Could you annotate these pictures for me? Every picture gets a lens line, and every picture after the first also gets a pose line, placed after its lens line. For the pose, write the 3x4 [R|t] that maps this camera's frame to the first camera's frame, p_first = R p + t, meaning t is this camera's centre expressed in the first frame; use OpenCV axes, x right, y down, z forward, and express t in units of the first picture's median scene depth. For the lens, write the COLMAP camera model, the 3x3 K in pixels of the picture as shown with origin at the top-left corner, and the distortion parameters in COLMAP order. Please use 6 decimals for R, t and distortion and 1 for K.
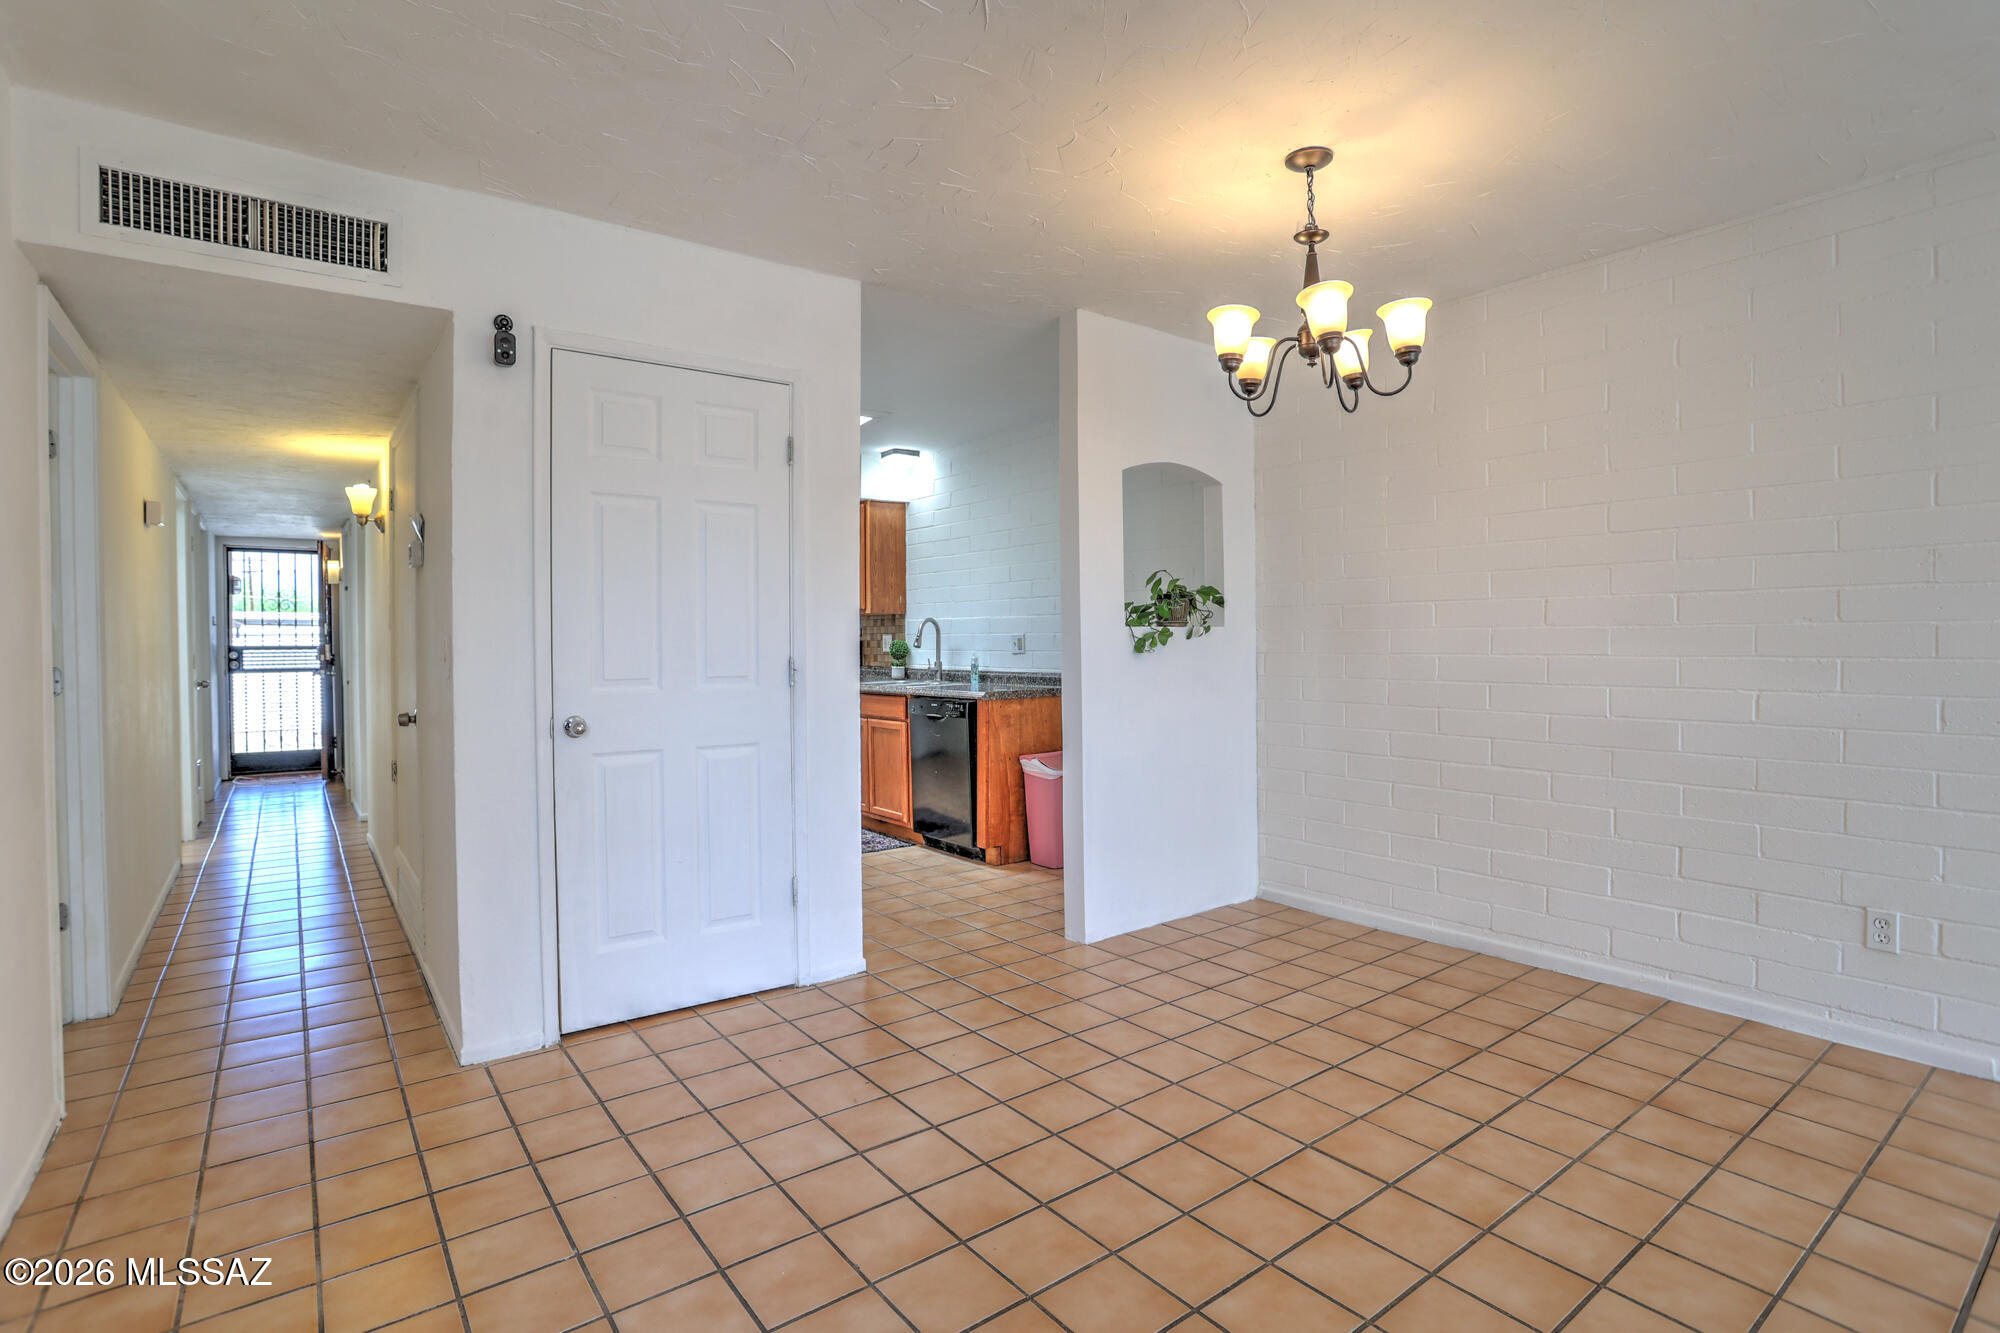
lens RADIAL K [[987.2, 0, 1000.0], [0, 987.2, 666.5], [0, 0, 1]] dist [-0.070597, 0.031023]
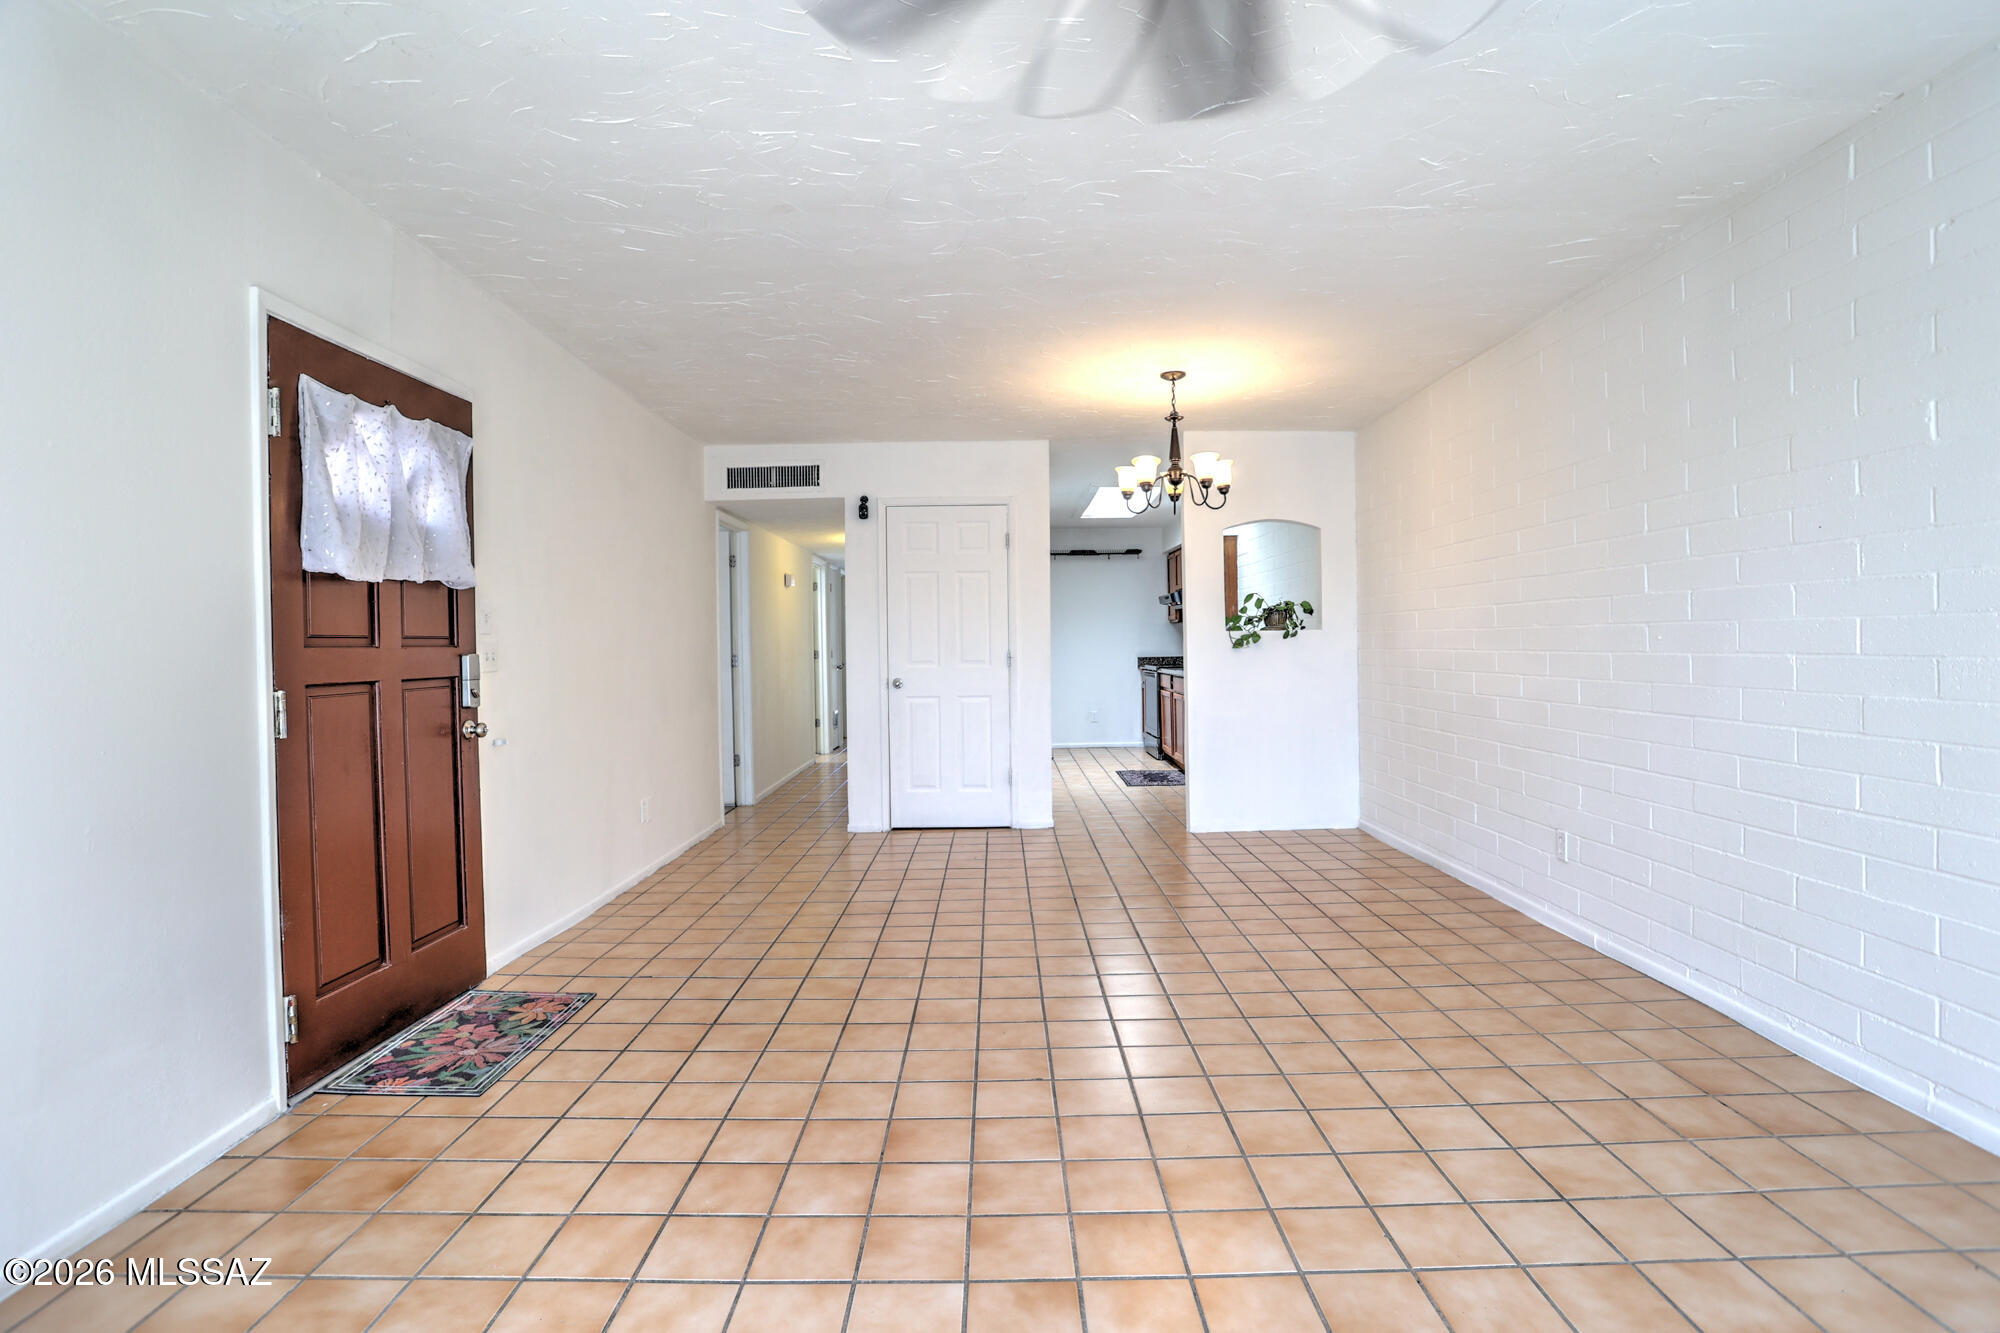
lens RADIAL K [[987.2, 0, 1000.0], [0, 987.2, 666.5], [0, 0, 1]] dist [-0.070597, 0.031023]
pose [[0.800873, 0.008910, -0.598768, 0.944070], [-0.006721, 0.999960, 0.005890, 0.009762], [0.598797, -0.000692, 0.800901, -0.539620]]
